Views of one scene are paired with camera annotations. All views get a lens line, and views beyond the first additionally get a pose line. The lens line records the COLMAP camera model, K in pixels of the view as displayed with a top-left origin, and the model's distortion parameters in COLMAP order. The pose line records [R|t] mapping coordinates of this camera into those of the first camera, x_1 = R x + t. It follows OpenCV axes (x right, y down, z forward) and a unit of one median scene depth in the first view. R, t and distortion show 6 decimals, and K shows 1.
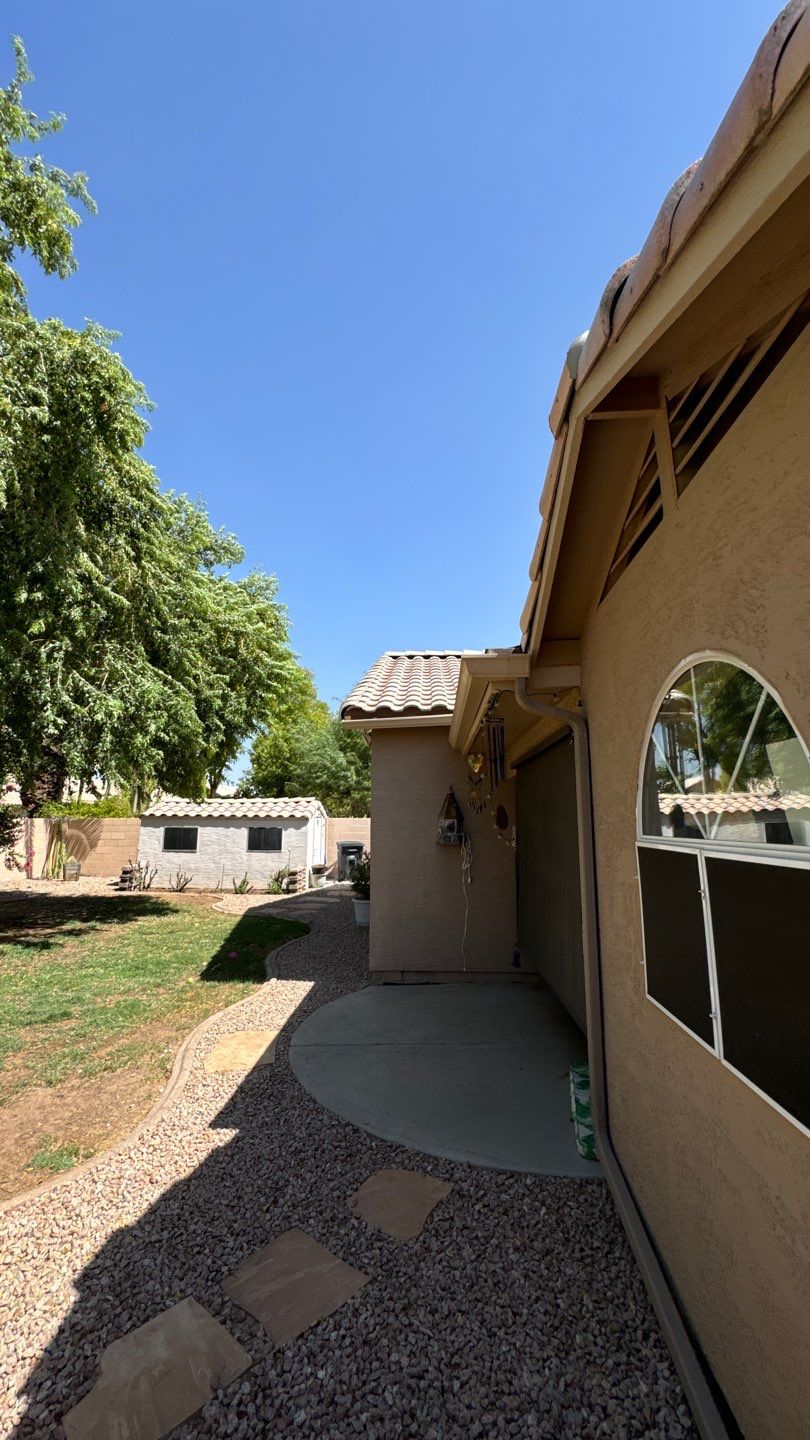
lens RADIAL K [[569.2, 0, 404.3], [0, 569.2, 719.1], [0, 0, 1]] dist [-0.000832, -0.000125]
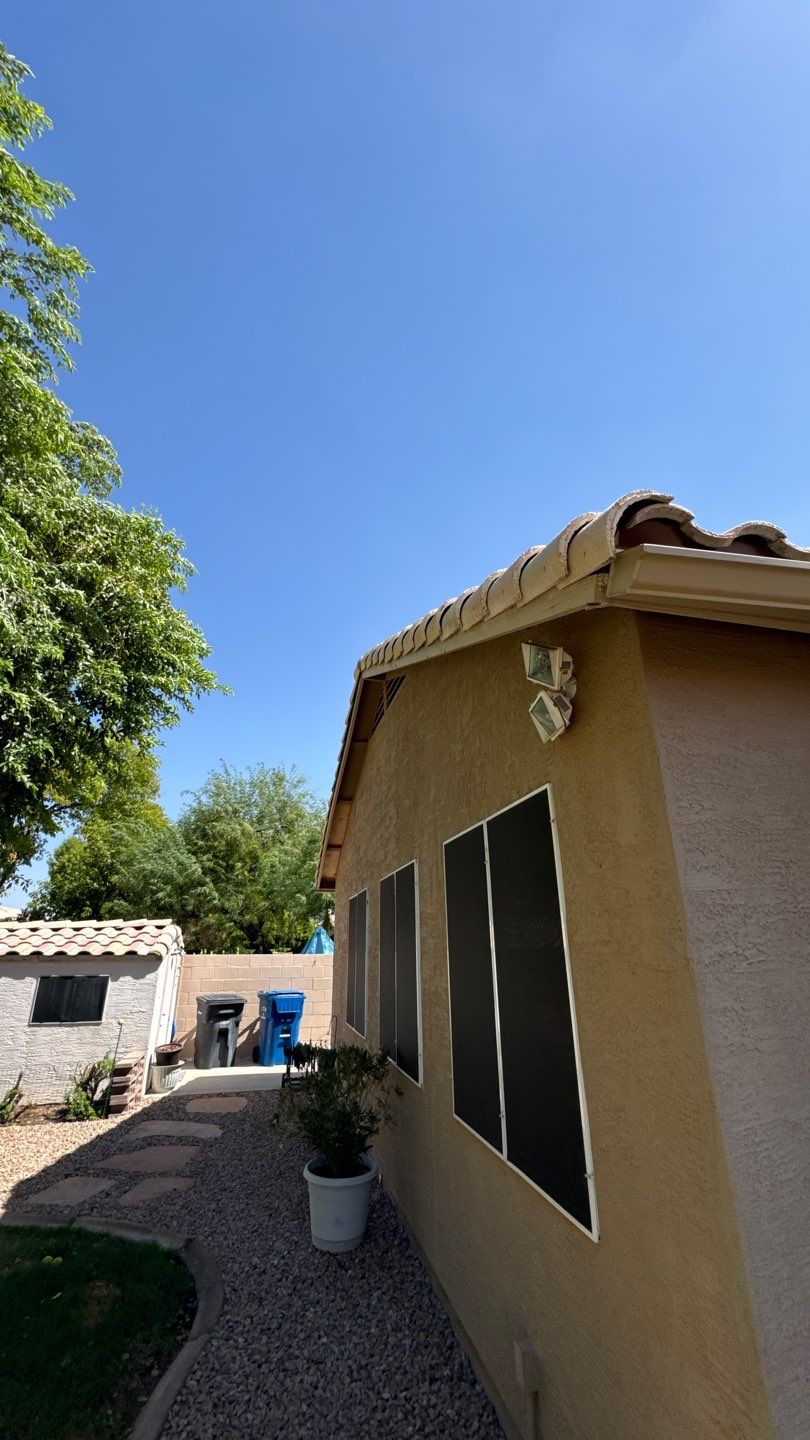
lens RADIAL K [[569.2, 0, 404.7], [0, 569.2, 719.6], [0, 0, 1]] dist [-0.000832, -0.000125]
pose [[0.959765, 0.098353, 0.263017, -0.107367], [-0.041843, 0.976289, -0.212388, 0.052506], [-0.277670, 0.192837, 0.941124, 0.347440]]
